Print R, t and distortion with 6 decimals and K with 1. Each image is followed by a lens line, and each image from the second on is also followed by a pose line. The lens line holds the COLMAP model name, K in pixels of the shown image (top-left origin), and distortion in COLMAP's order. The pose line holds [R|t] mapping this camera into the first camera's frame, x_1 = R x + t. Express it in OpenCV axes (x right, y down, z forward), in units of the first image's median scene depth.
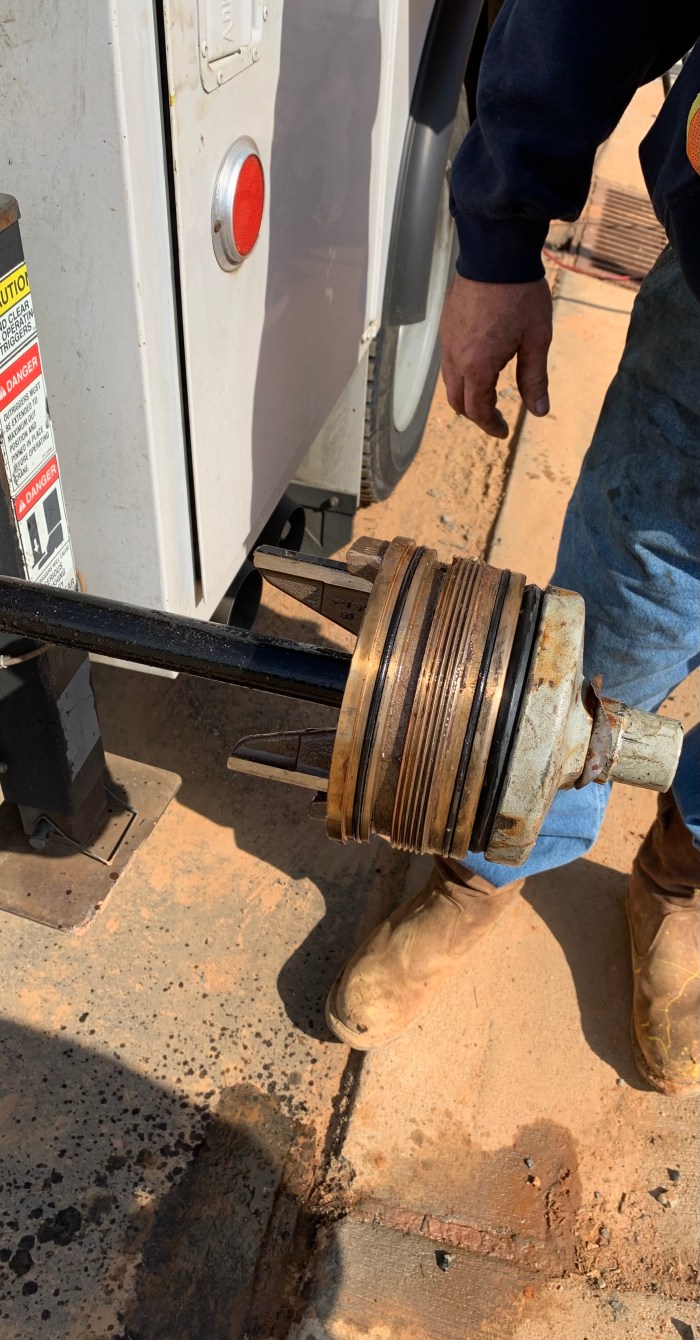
lens RADIAL K [[1039.1, 0, 404.5], [0, 1039.1, 668.0], [0, 0, 1]] dist [-0.004851, 0.006812]
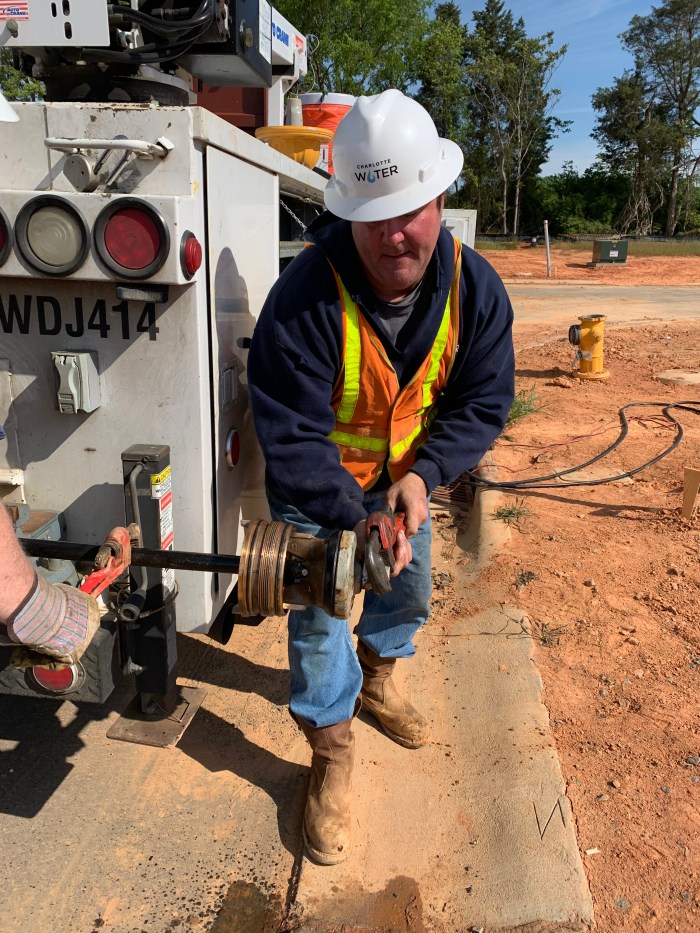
lens RADIAL K [[722.5, 0, 338.7], [0, 722.5, 468.3], [0, 0, 1]] dist [0.003911, -0.003861]
pose [[0.992667, -0.087256, 0.083659, -0.023865], [0.114376, 0.901949, -0.416420, 0.308187], [-0.039121, 0.422935, 0.905315, -0.521838]]
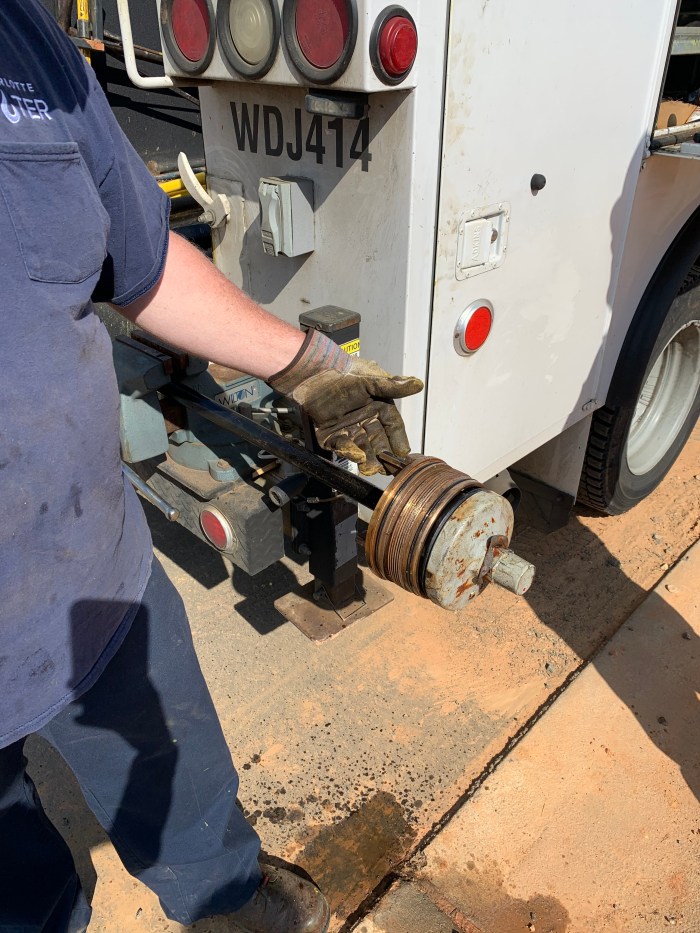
lens RADIAL K [[722.5, 0, 338.7], [0, 722.5, 468.3], [0, 0, 1]] dist [0.003911, -0.003861]
pose [[0.841134, 0.200551, -0.502268, 0.281939], [-0.306083, 0.942185, -0.136383, 0.083592], [0.445878, 0.268452, 0.853889, -0.225796]]
